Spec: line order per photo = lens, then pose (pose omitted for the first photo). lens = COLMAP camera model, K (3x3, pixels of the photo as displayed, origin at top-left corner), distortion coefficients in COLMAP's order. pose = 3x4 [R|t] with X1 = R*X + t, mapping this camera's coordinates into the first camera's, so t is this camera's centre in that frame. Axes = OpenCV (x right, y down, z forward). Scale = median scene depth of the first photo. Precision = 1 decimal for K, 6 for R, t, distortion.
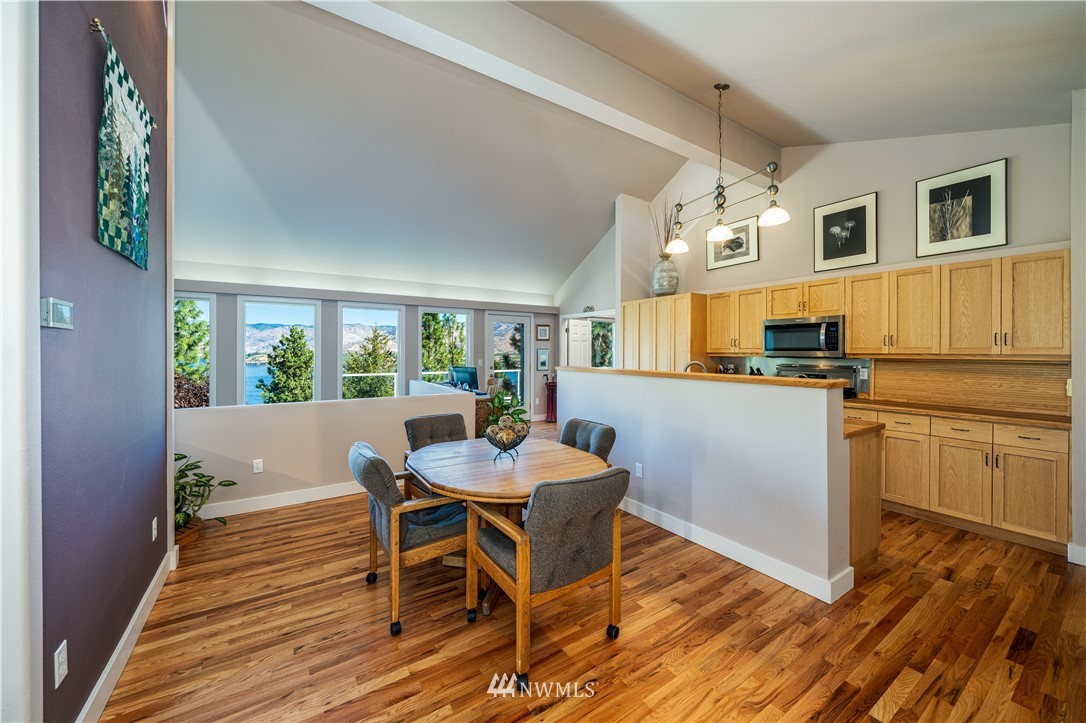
lens RADIAL K [[404.7, 0, 535.6], [0, 404.7, 352.5], [0, 0, 1]] dist [-0.001910, 0.000467]
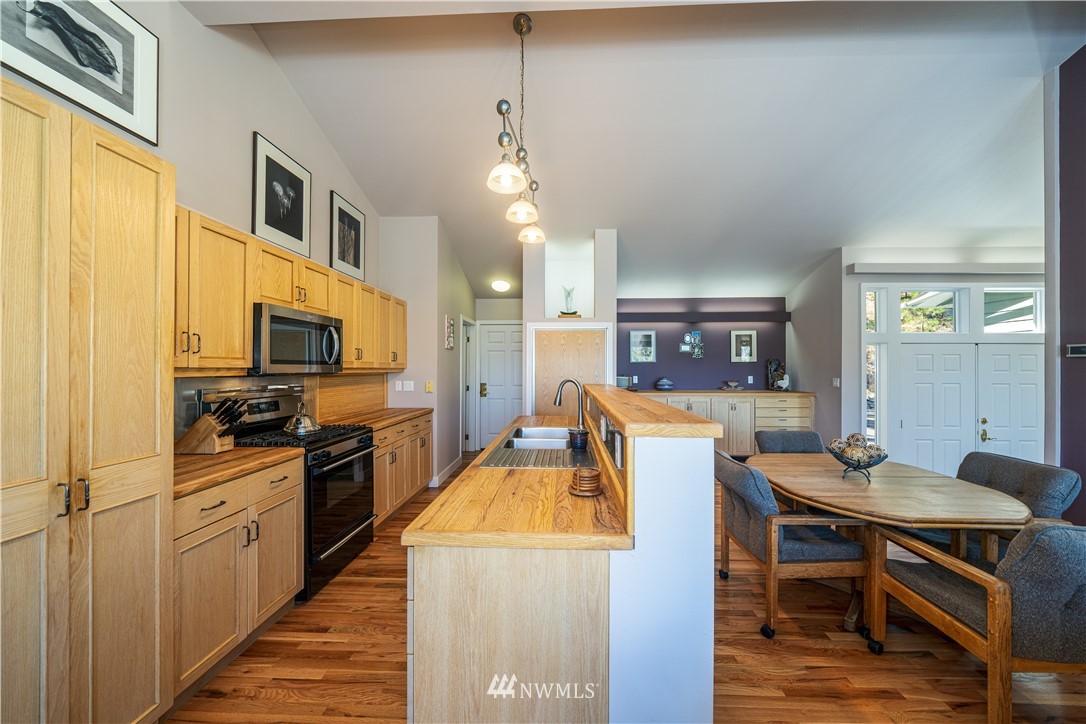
lens RADIAL K [[383.4, 0, 541.4], [0, 383.4, 367.0], [0, 0, 1]] dist [-0.001865, 0.000097]
pose [[-0.805912, 0.001657, 0.592033, -0.004200], [0.000656, 0.999998, -0.001906, 0.002232], [-0.592035, -0.001148, -0.805912, 1.309123]]
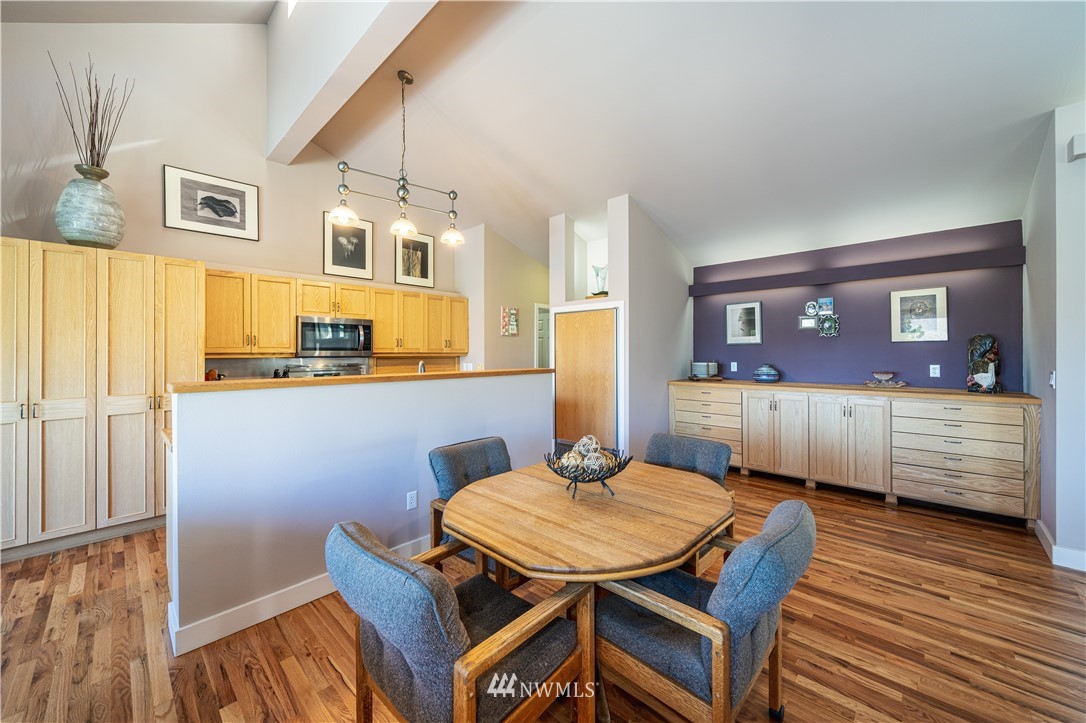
lens RADIAL K [[404.7, 0, 536.7], [0, 404.7, 355.1], [0, 0, 1]] dist [-0.001910, 0.000467]
pose [[-0.217793, -0.006827, 0.975971, -0.465868], [0.003438, 0.999964, 0.007763, 0.001940], [-0.975989, 0.005046, -0.217762, 0.755522]]
